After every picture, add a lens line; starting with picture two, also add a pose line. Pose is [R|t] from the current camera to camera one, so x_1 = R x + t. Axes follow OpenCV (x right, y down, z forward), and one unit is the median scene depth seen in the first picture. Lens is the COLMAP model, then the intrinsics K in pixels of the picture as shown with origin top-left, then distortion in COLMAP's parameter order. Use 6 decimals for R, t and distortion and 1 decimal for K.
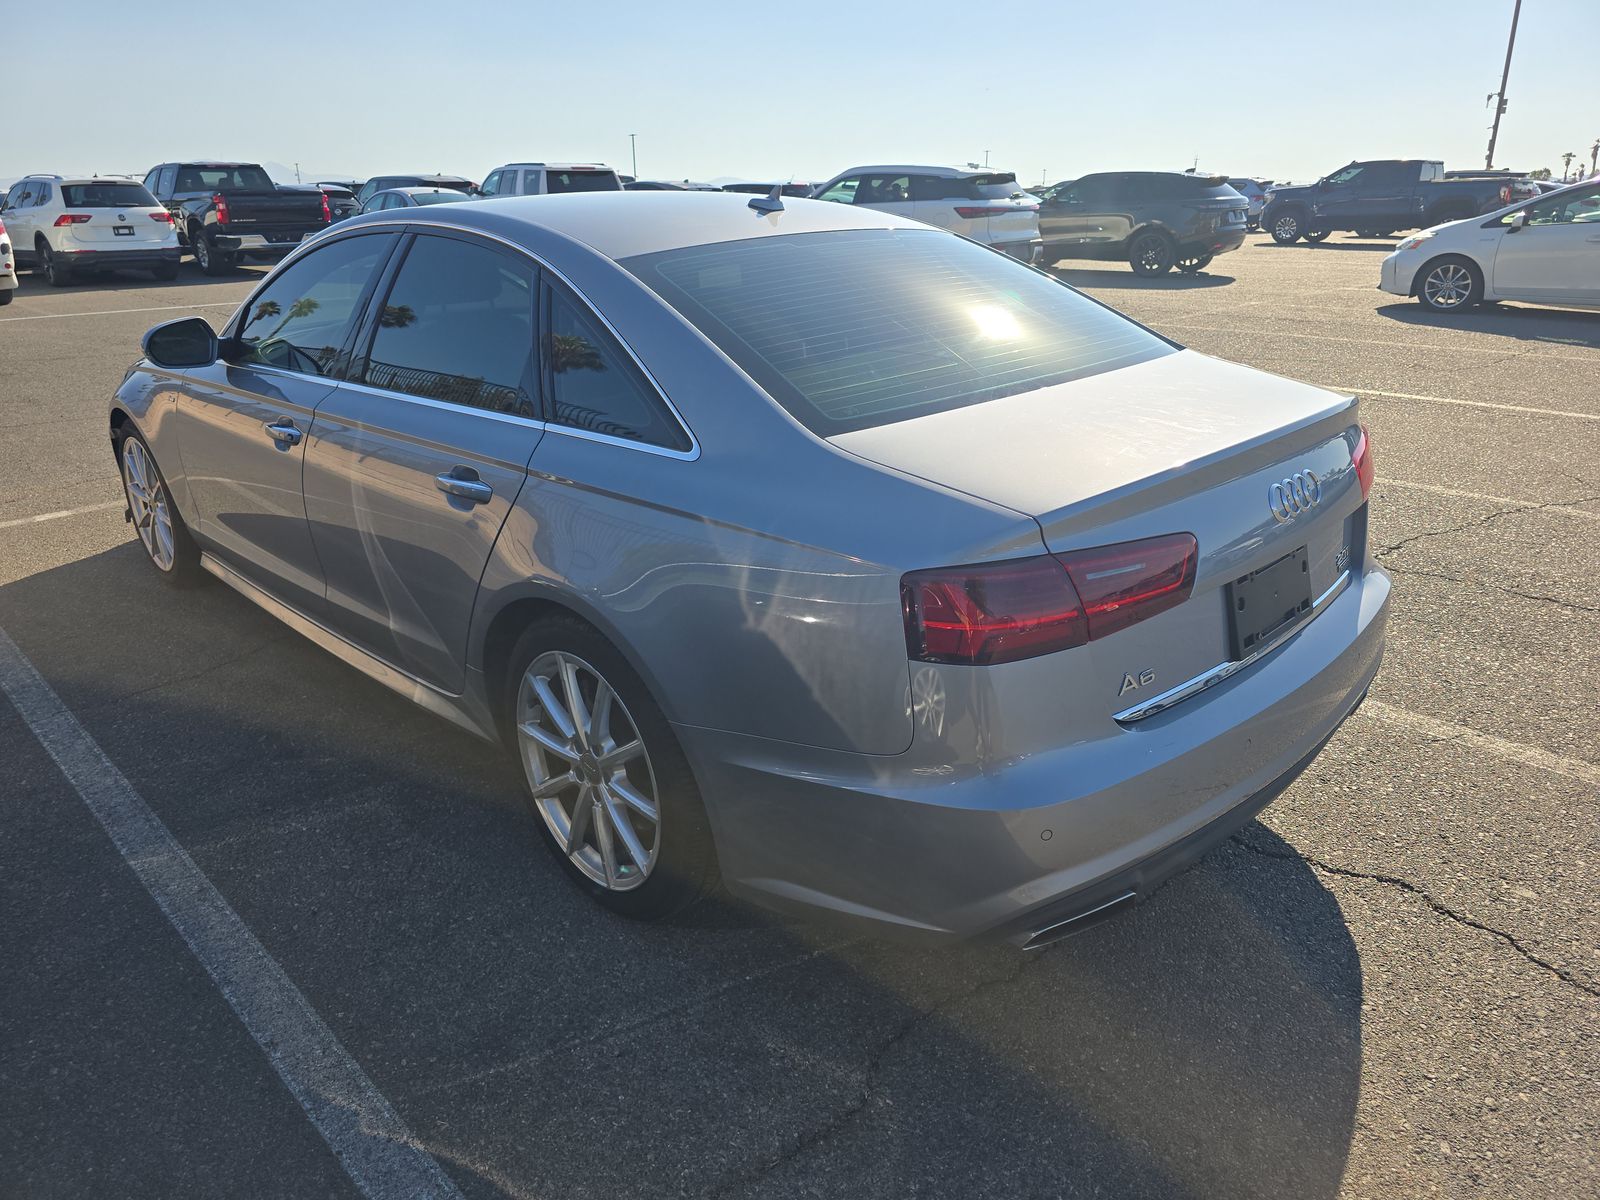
lens RADIAL K [[1074.5, 0, 800.0], [0, 1074.5, 600.0], [0, 0, 1]] dist [0.036814, -0.045447]
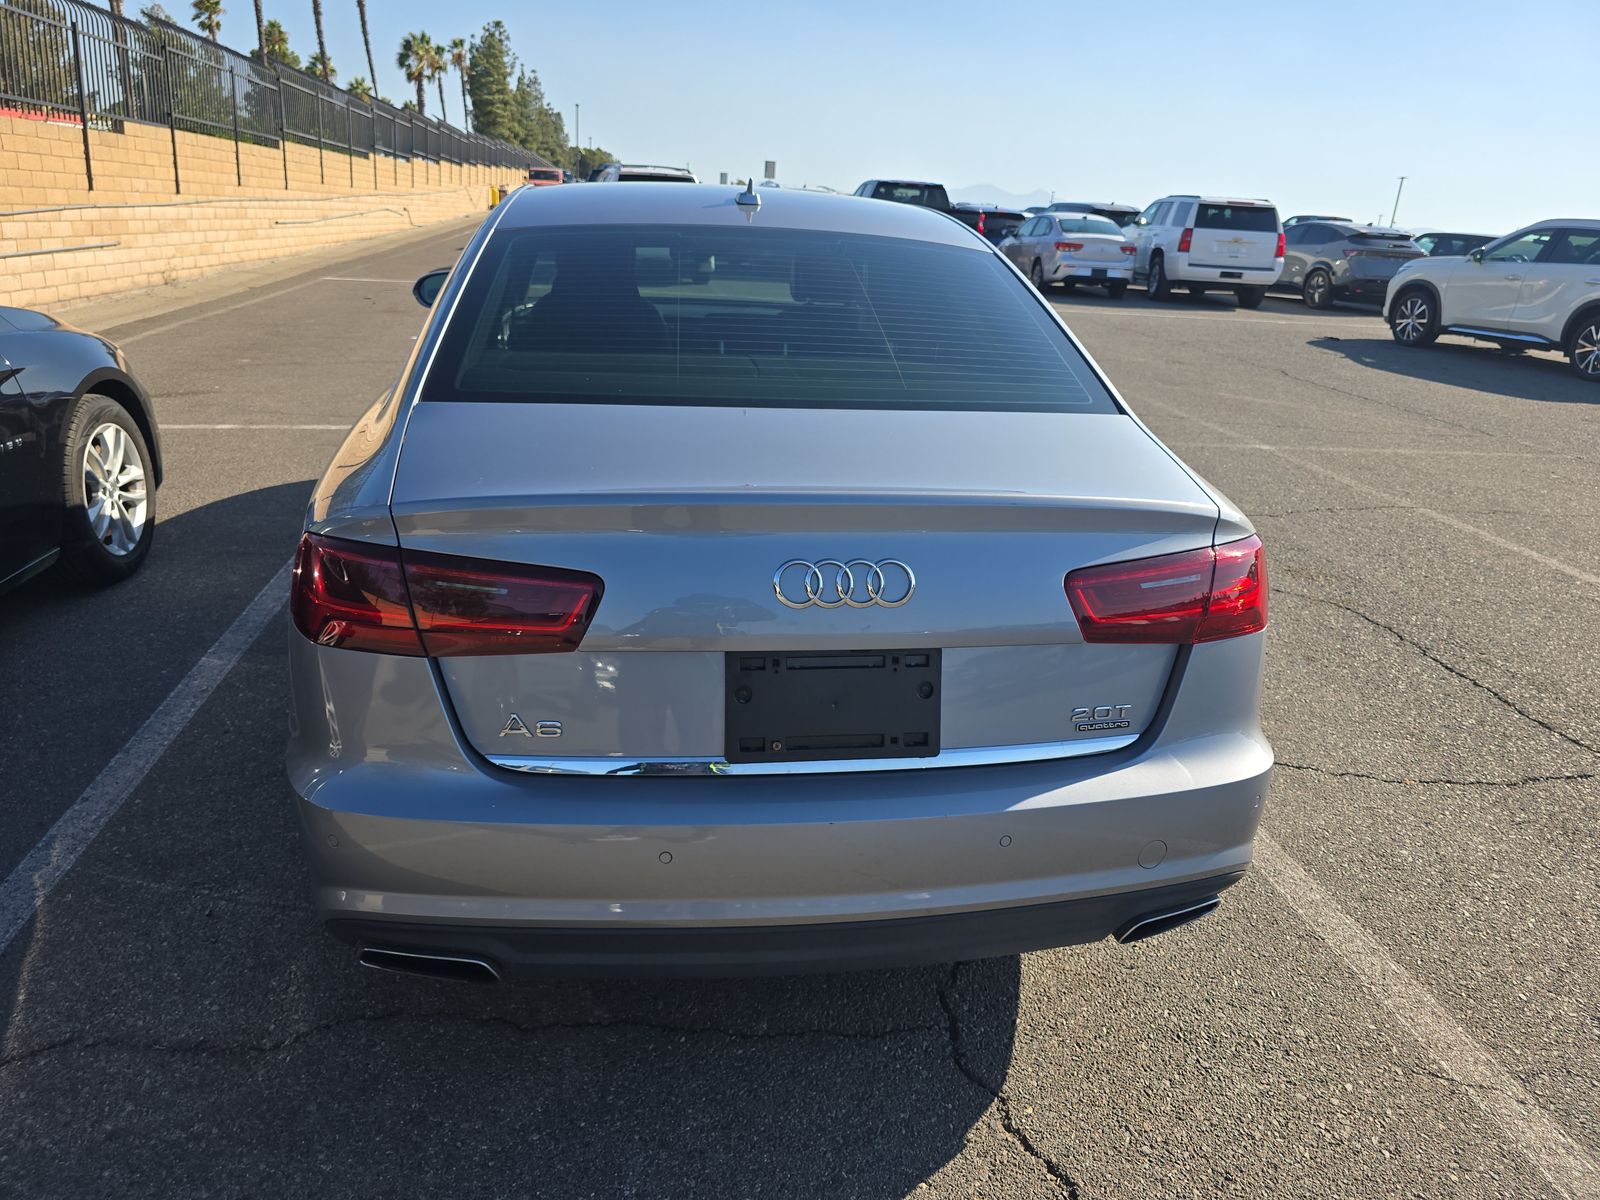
lens RADIAL K [[1074.5, 0, 800.0], [0, 1074.5, 600.0], [0, 0, 1]] dist [0.036814, -0.045447]
pose [[0.807853, 0.253432, -0.532114, 0.102408], [-0.268125, 0.962027, 0.051121, -0.013685], [0.524864, 0.101375, 0.845128, 0.042273]]
